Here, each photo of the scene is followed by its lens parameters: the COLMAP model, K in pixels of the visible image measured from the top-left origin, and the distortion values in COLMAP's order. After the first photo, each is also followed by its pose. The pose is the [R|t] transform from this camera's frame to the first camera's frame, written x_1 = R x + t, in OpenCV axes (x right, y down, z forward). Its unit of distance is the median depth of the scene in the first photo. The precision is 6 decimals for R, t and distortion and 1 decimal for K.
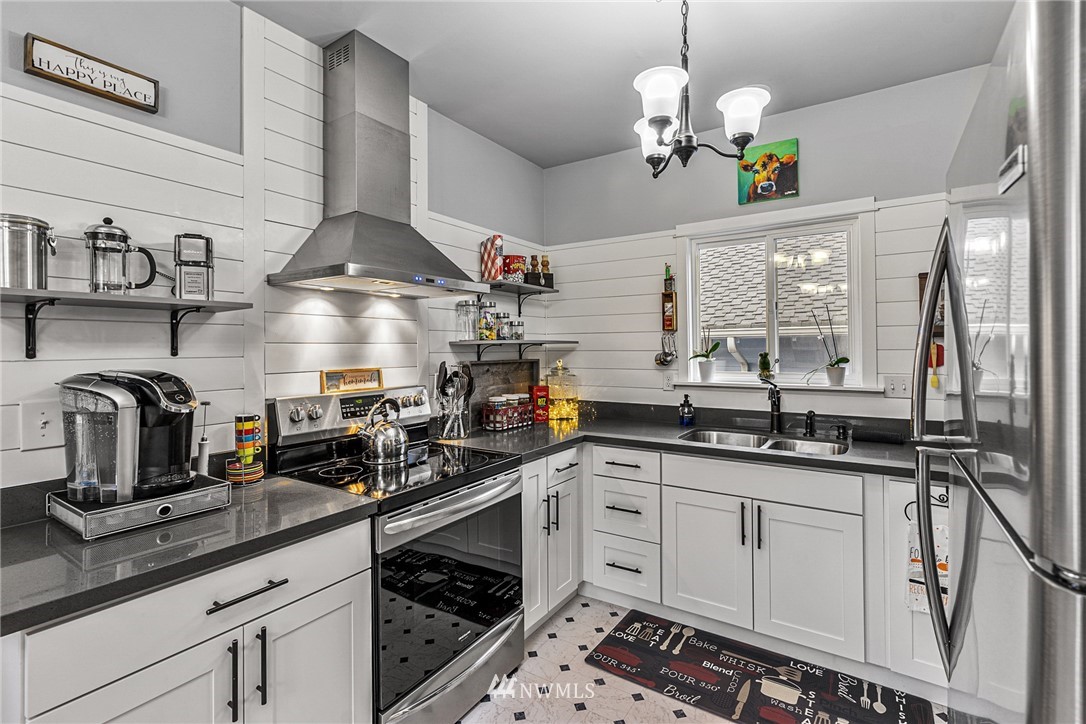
lens RADIAL K [[496.5, 0, 547.8], [0, 496.5, 341.7], [0, 0, 1]] dist [-0.003014, 0.000686]
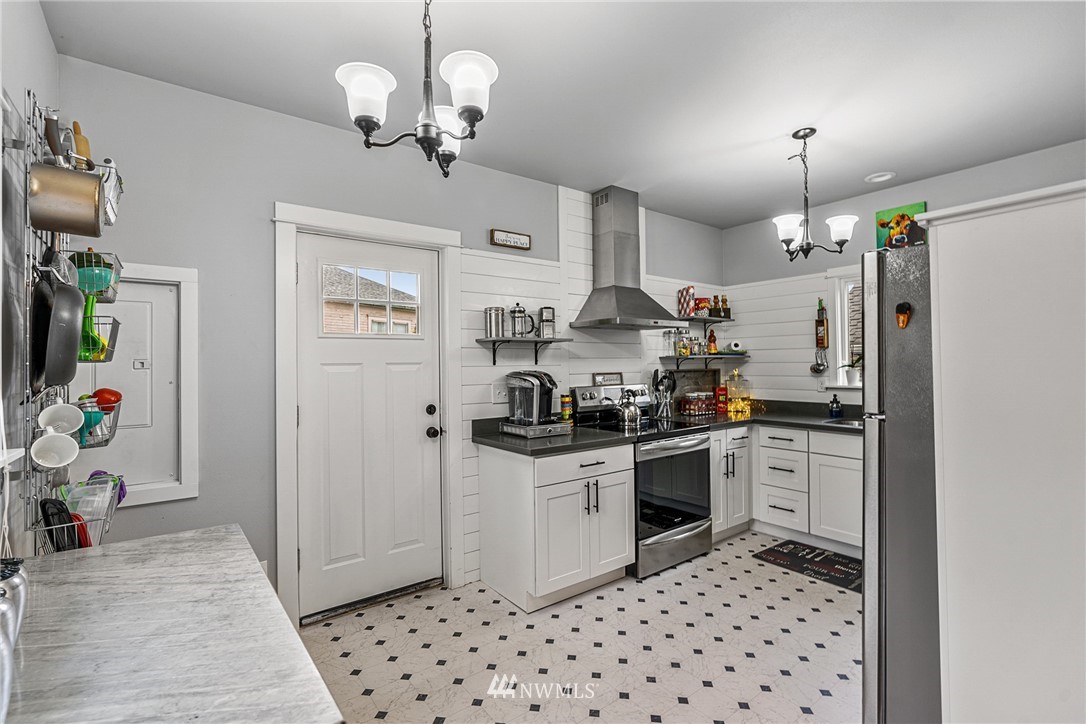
lens RADIAL K [[498.2, 0, 545.0], [0, 498.2, 358.2], [0, 0, 1]] dist [-0.003690, -0.000173]
pose [[0.938442, -0.006081, -0.345383, 0.005856], [0.007361, 0.999970, 0.002396, -0.002201], [0.345358, -0.004791, 0.938459, -0.661467]]
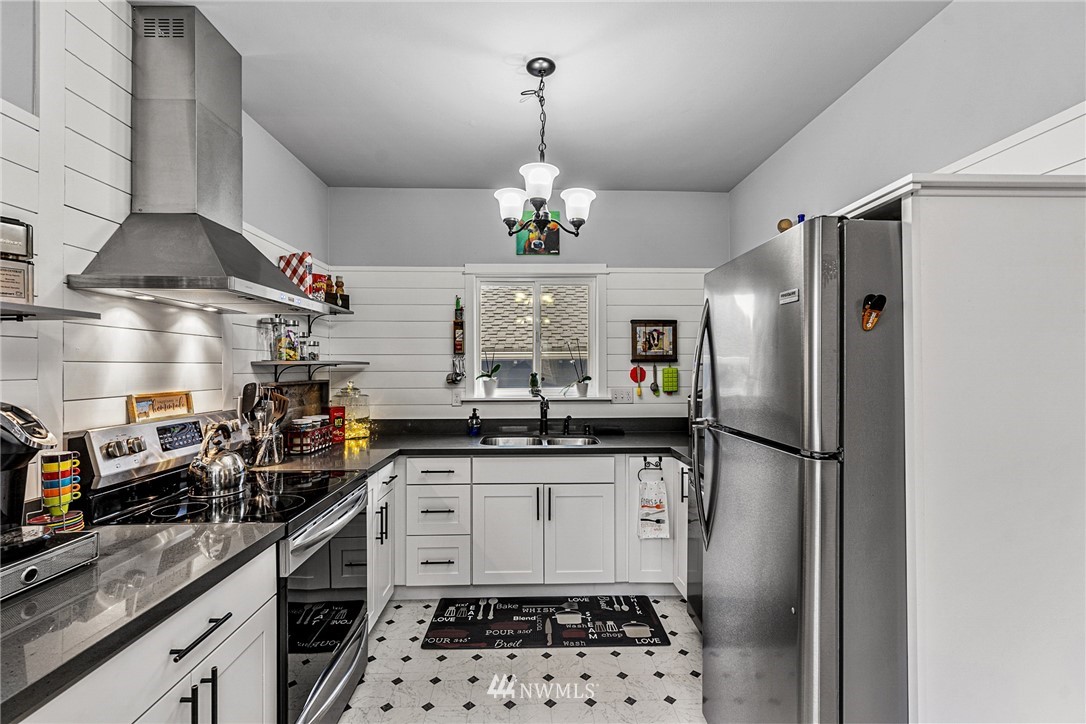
lens RADIAL K [[488.6, 0, 543.0], [0, 488.6, 362.0], [0, 0, 1]] dist [-0.002628, 0.000795]
pose [[0.817776, 0.010986, 0.575432, -0.310171], [-0.010275, 0.999937, -0.004488, -0.000810], [-0.575446, -0.002242, 0.817837, -0.054210]]
